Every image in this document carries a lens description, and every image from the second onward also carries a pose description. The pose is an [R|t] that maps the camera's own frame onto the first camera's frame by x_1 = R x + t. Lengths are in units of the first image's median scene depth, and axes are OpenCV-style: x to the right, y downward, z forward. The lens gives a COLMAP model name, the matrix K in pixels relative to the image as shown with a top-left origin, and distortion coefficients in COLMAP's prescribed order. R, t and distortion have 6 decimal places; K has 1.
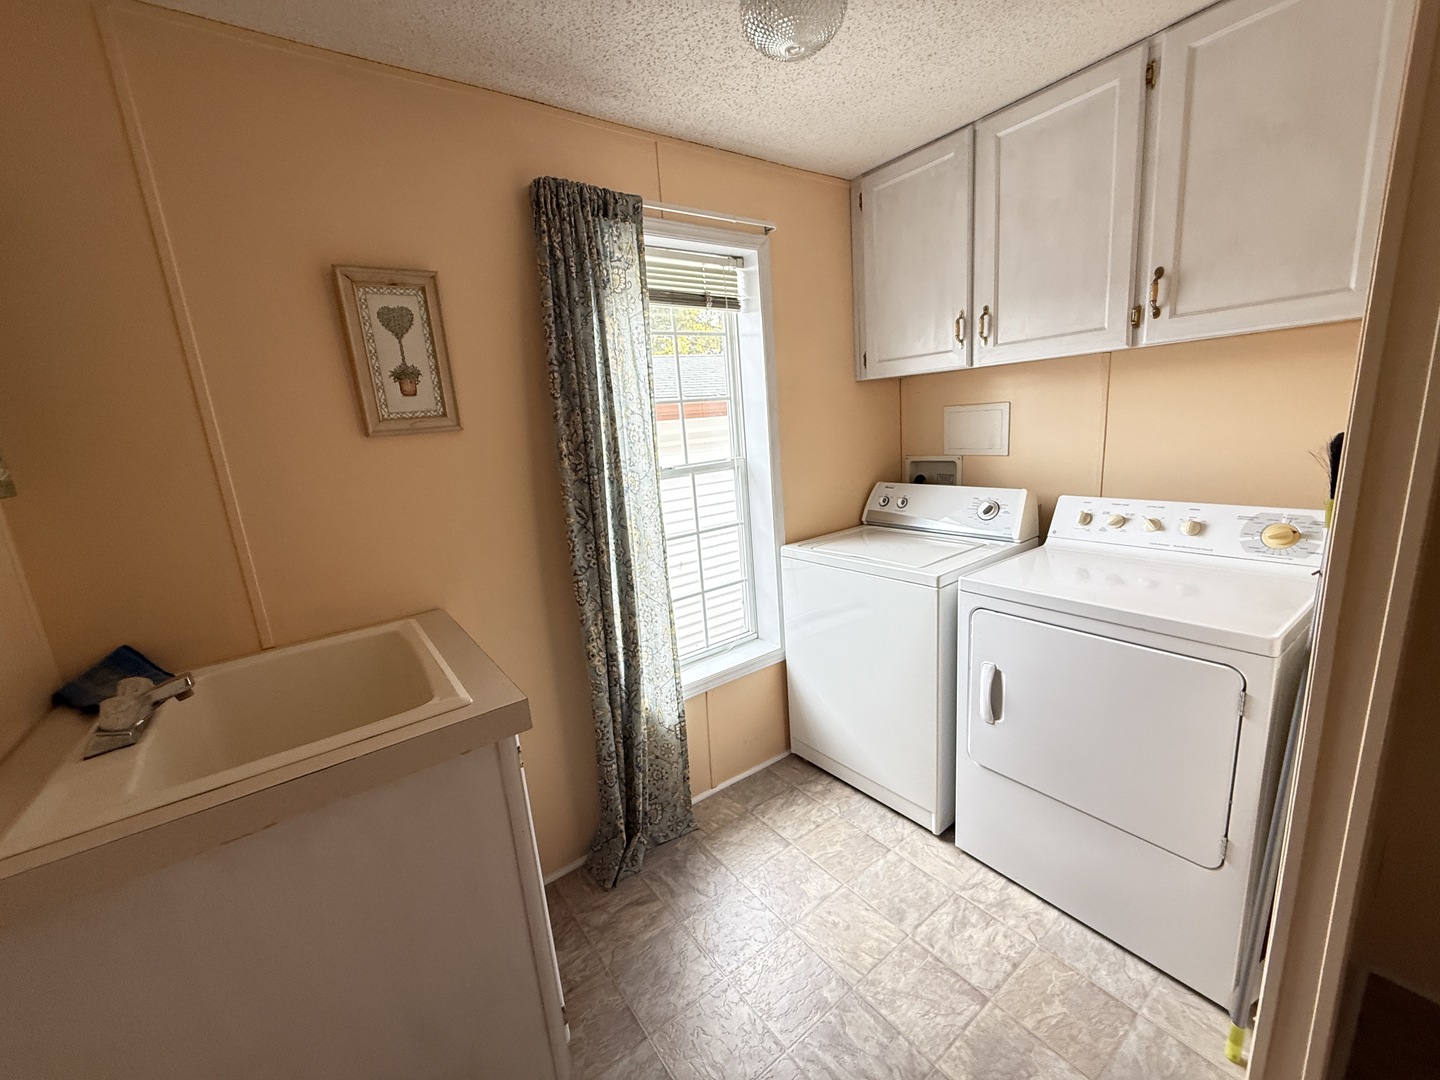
lens RADIAL K [[573.1, 0, 715.5], [0, 573.1, 540.3], [0, 0, 1]] dist [-0.002139, 0.000254]
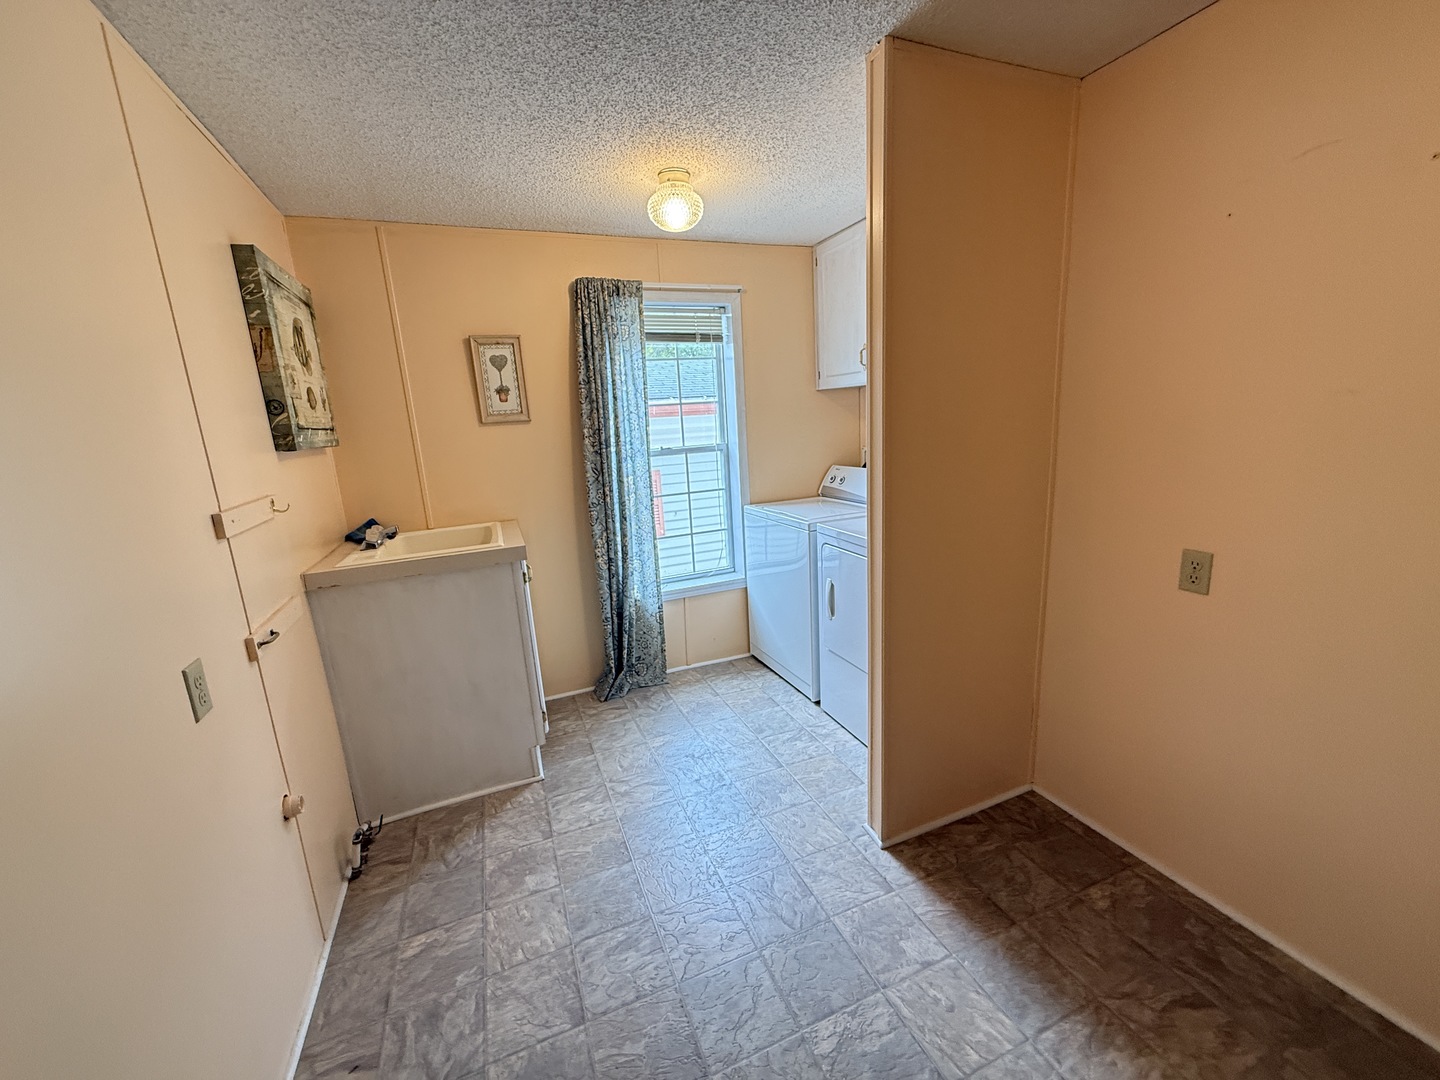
lens RADIAL K [[573.1, 0, 715.5], [0, 573.1, 540.3], [0, 0, 1]] dist [-0.002139, 0.000254]
pose [[0.969316, 0.072843, -0.234776, 0.513256], [-0.068289, 0.997287, 0.027480, 0.083784], [0.236141, -0.010604, 0.971661, -0.555128]]
